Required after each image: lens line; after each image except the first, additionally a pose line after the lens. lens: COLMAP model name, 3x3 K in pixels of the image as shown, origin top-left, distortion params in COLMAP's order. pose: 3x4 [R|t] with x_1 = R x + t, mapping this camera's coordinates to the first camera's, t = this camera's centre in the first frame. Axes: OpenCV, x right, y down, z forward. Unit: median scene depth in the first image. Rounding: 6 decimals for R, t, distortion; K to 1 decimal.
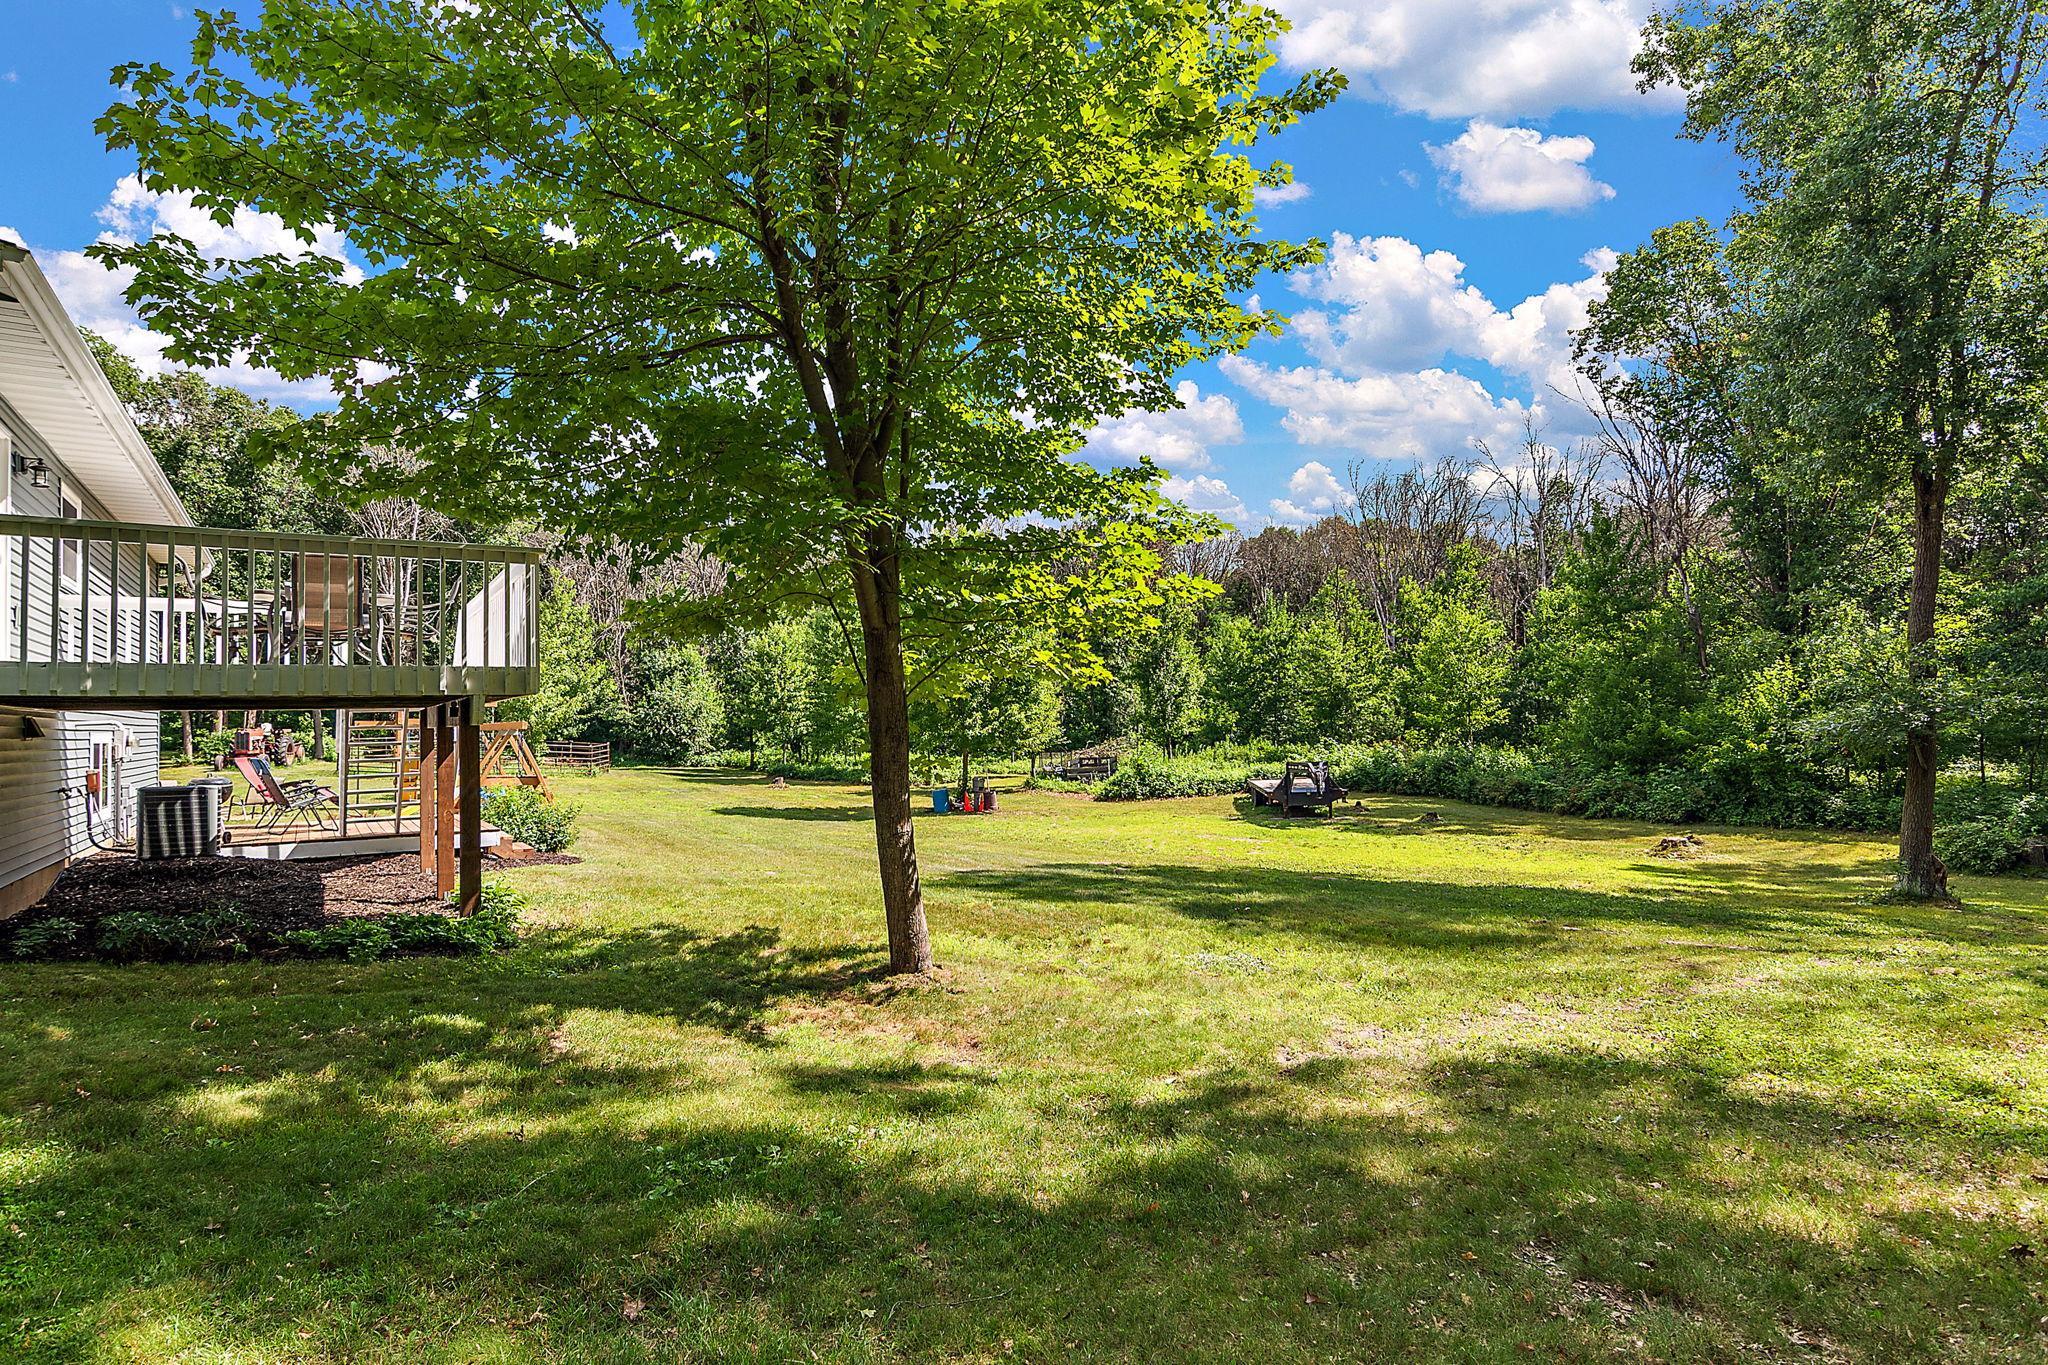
lens RADIAL K [[1084.5, 0, 1024.0], [0, 1084.5, 682.5], [0, 0, 1]] dist [-0.000955, 0.000207]
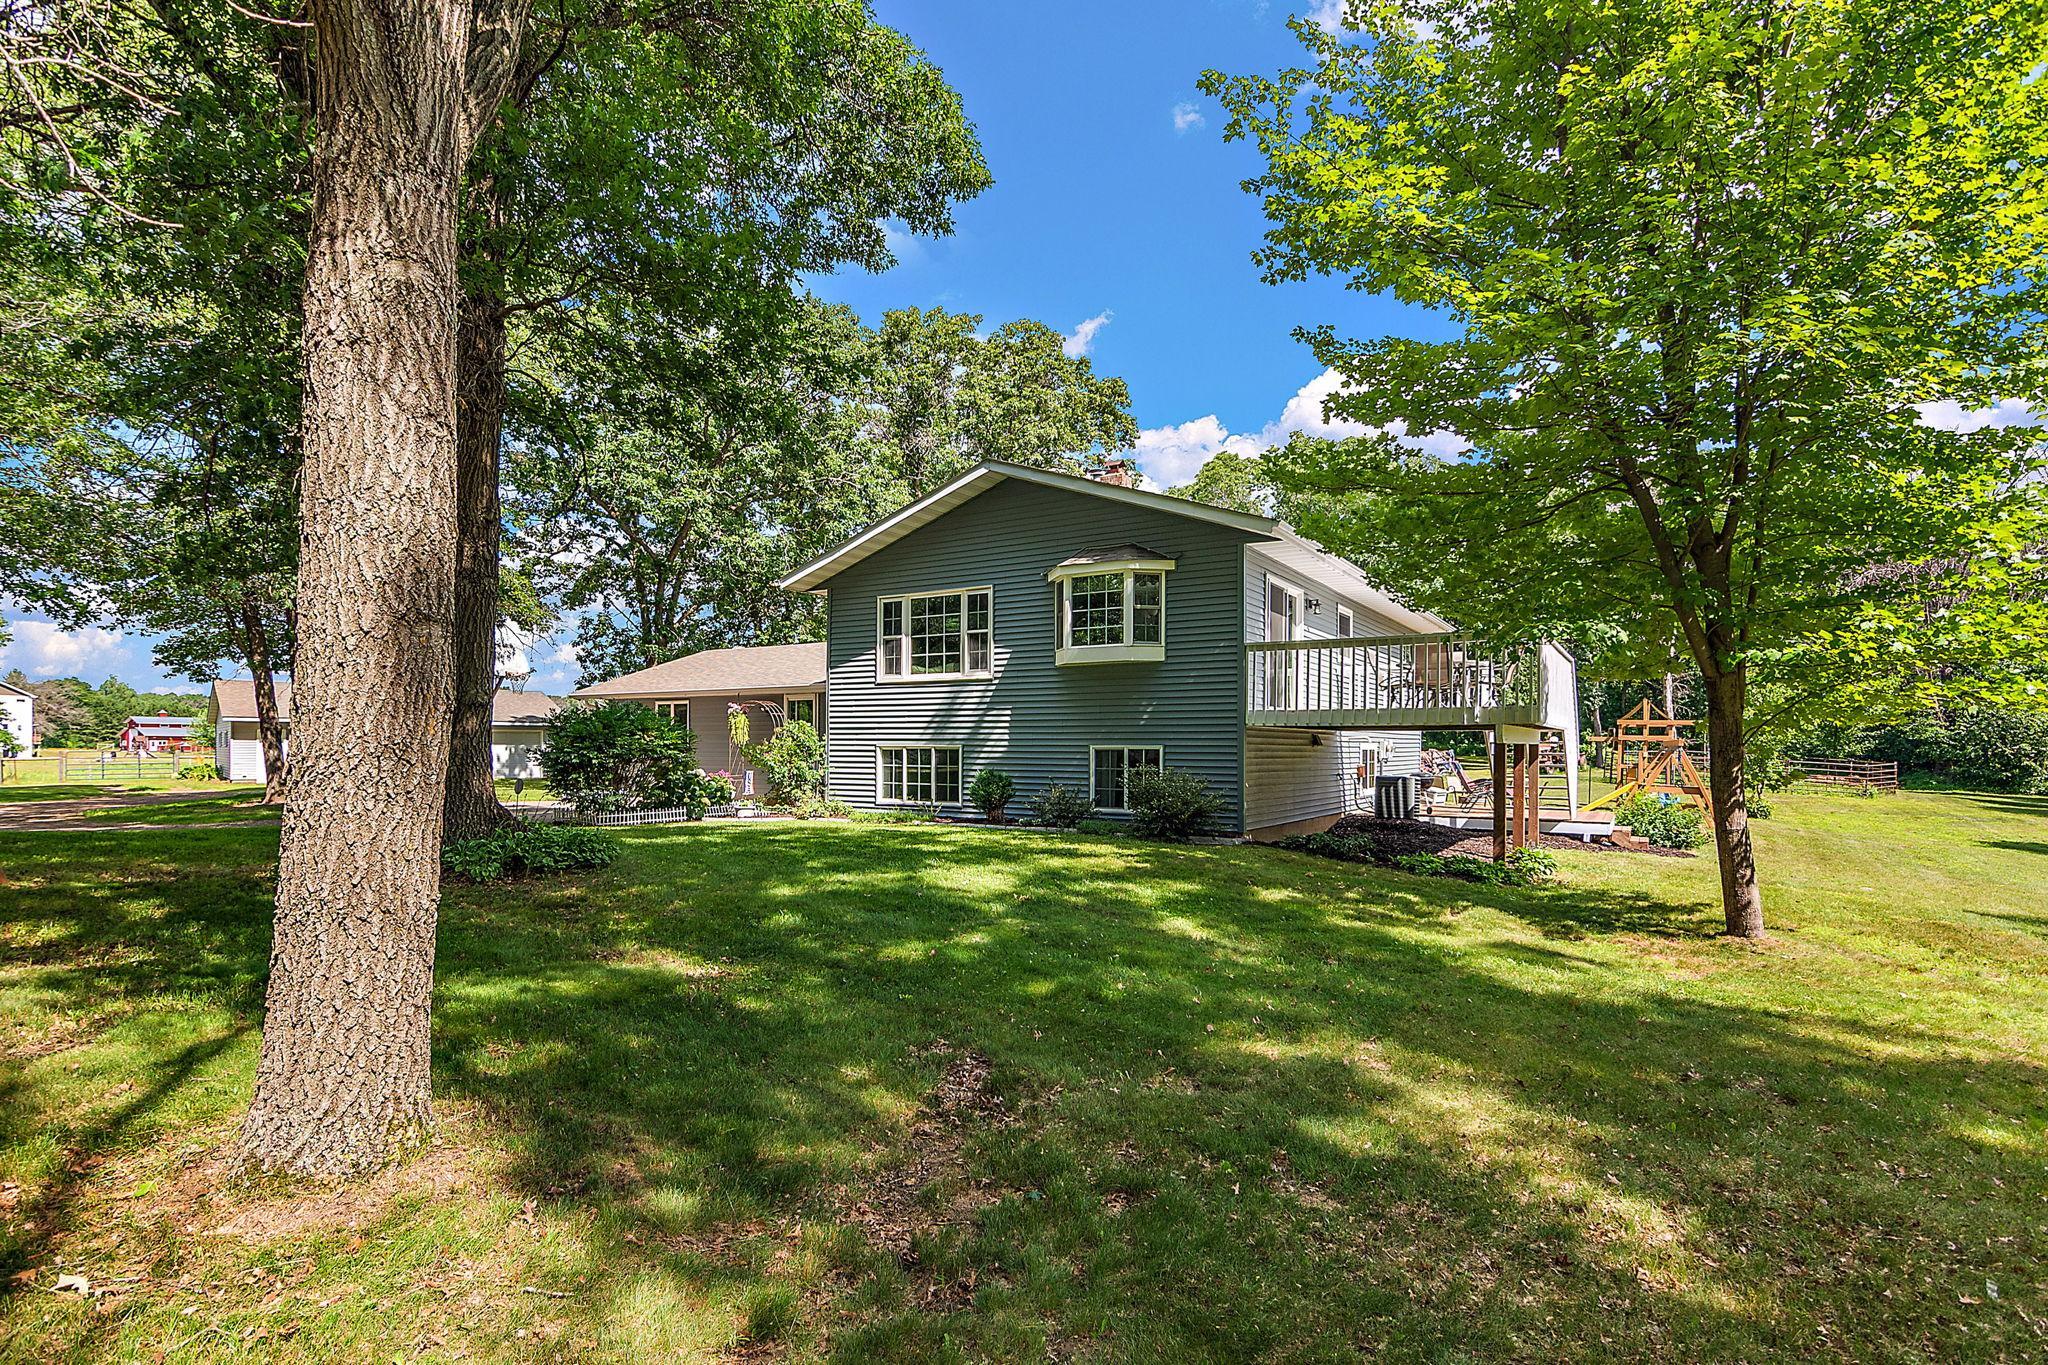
lens RADIAL K [[1071.8, 0, 1030.5], [0, 1071.8, 757.4], [0, 0, 1]] dist [-0.000364, -0.000443]
pose [[0.428877, 0.033316, -0.902748, 0.485710], [0.019990, 0.998725, 0.046355, -0.022194], [0.903141, -0.037927, 0.427665, -0.224353]]
